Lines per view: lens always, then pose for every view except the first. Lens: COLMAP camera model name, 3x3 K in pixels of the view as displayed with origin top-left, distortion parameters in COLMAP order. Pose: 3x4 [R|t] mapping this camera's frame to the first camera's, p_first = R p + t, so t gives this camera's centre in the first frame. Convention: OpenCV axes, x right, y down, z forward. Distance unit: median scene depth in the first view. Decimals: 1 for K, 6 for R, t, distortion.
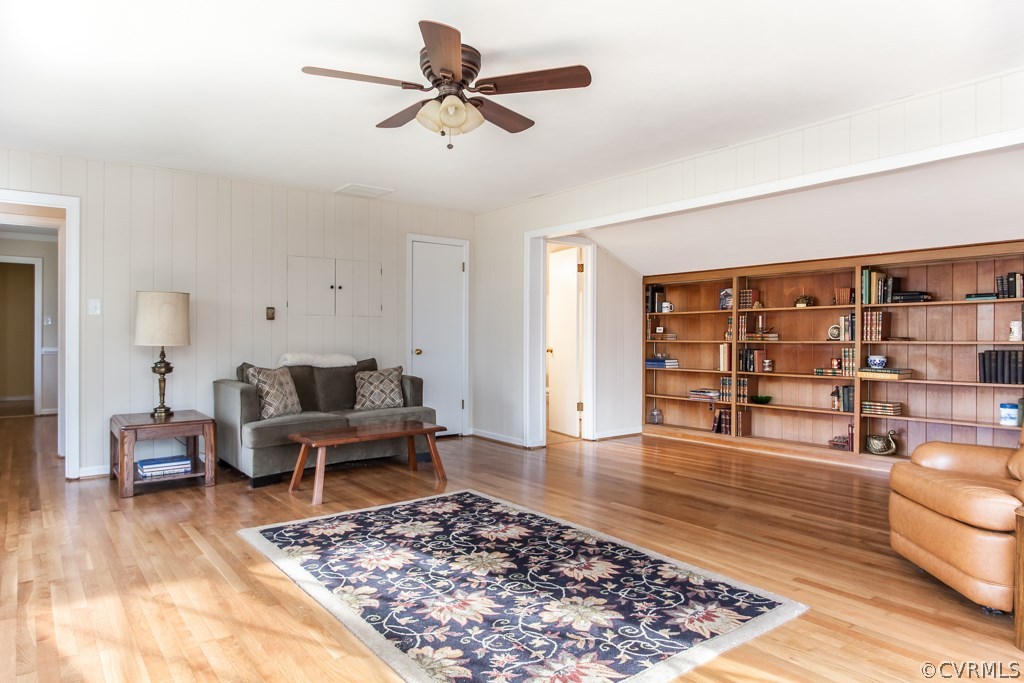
lens RADIAL K [[638.1, 0, 506.8], [0, 638.1, 340.9], [0, 0, 1]] dist [0.012013, -0.024464]
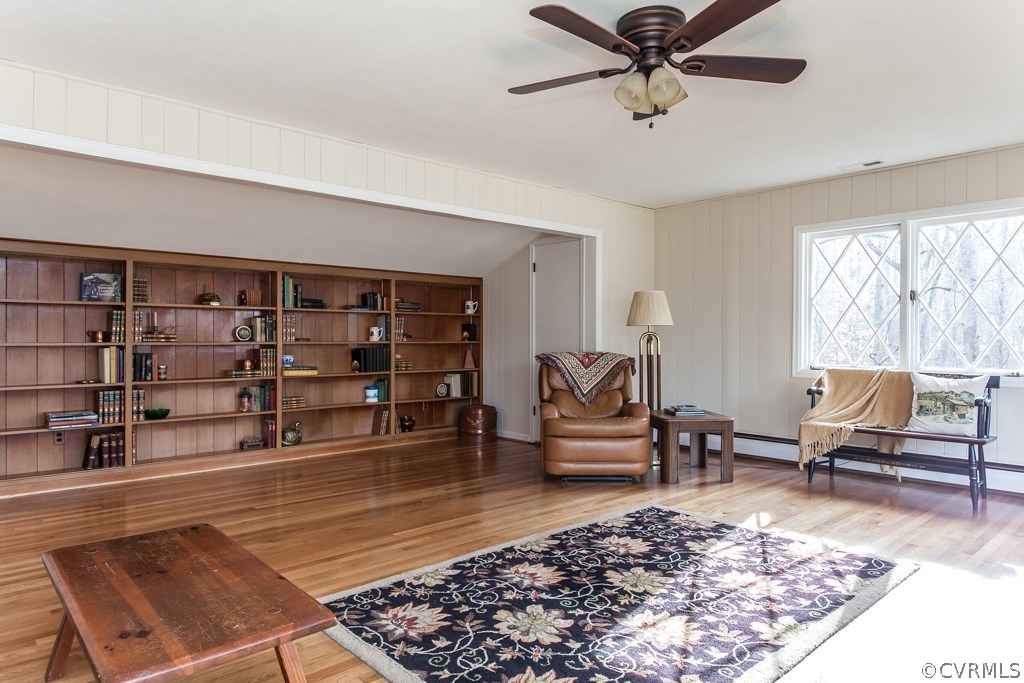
lens RADIAL K [[638.1, 0, 506.8], [0, 638.1, 340.9], [0, 0, 1]] dist [0.012013, -0.024464]
pose [[-0.087175, -0.004657, 0.996182, -0.888157], [0.004683, 0.999976, 0.005085, -0.008821], [-0.996182, 0.005108, -0.087152, 1.187583]]
